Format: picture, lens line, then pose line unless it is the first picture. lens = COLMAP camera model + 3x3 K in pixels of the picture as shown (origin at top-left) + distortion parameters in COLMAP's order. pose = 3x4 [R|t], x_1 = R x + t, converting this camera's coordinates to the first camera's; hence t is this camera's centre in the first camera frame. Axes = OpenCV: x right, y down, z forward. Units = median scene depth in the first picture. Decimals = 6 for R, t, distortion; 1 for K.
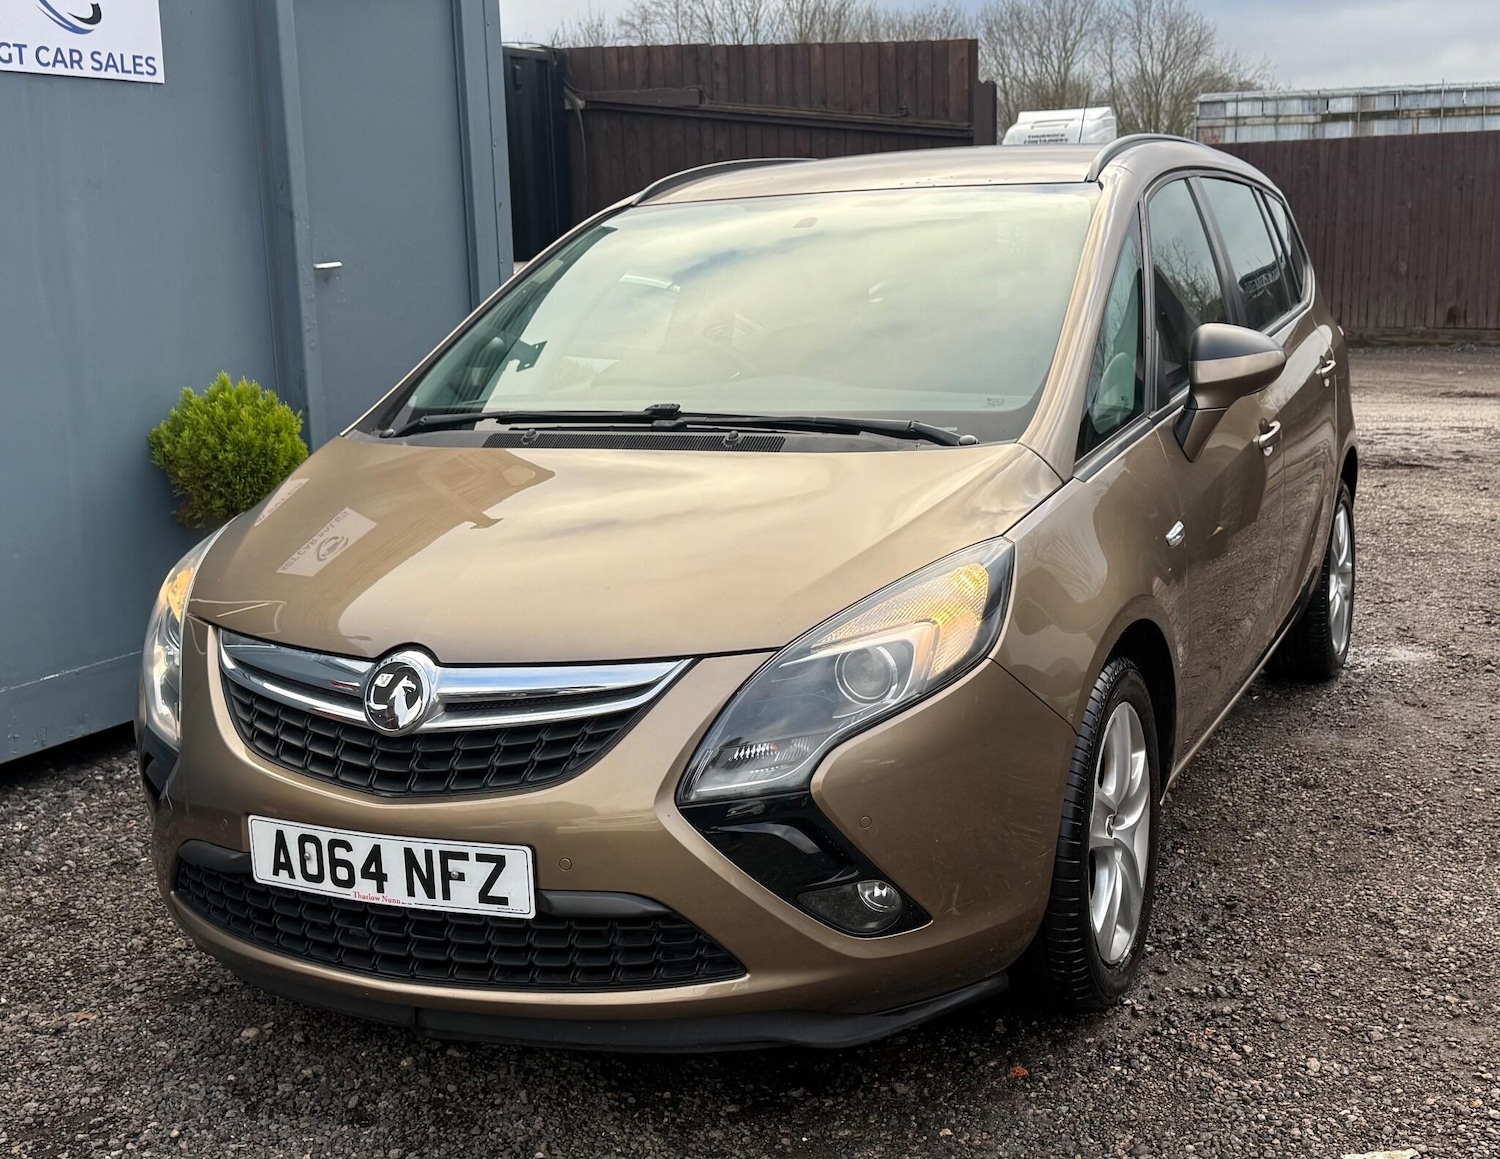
lens RADIAL K [[1763.6, 0, 772.9], [0, 1763.6, 590.6], [0, 0, 1]] dist [0.186562, -0.407573]
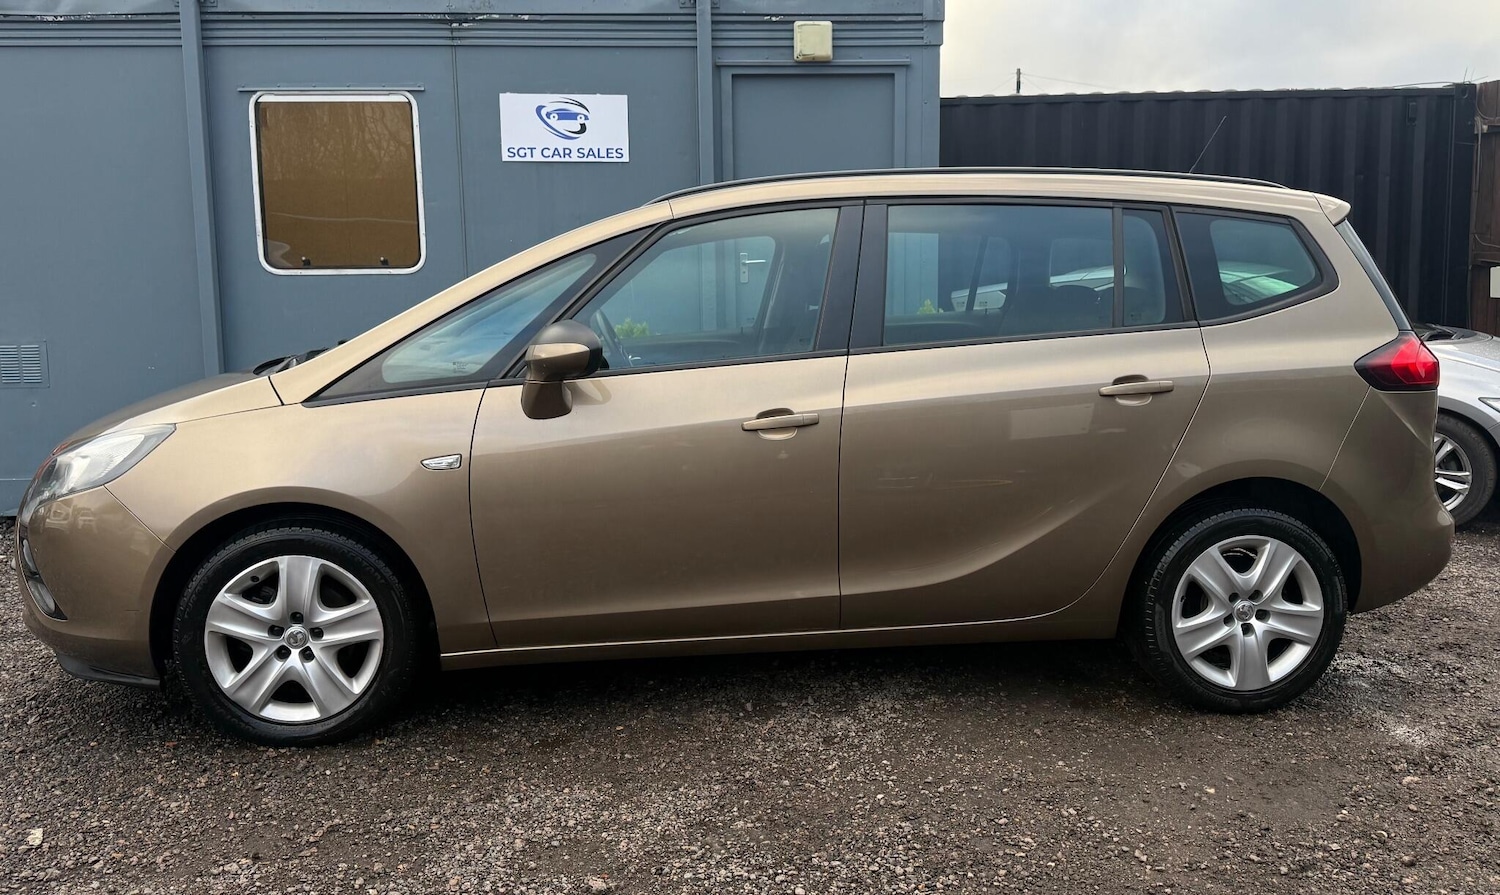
lens RADIAL K [[1187.6, 0, 769.7], [0, 1187.6, 418.7], [0, 0, 1]] dist [0.105651, -0.148794]
pose [[0.525230, 0.136715, -0.839906, 0.894704], [-0.171791, 0.983723, 0.052697, -0.125122], [0.833440, 0.116610, 0.540167, 0.547132]]
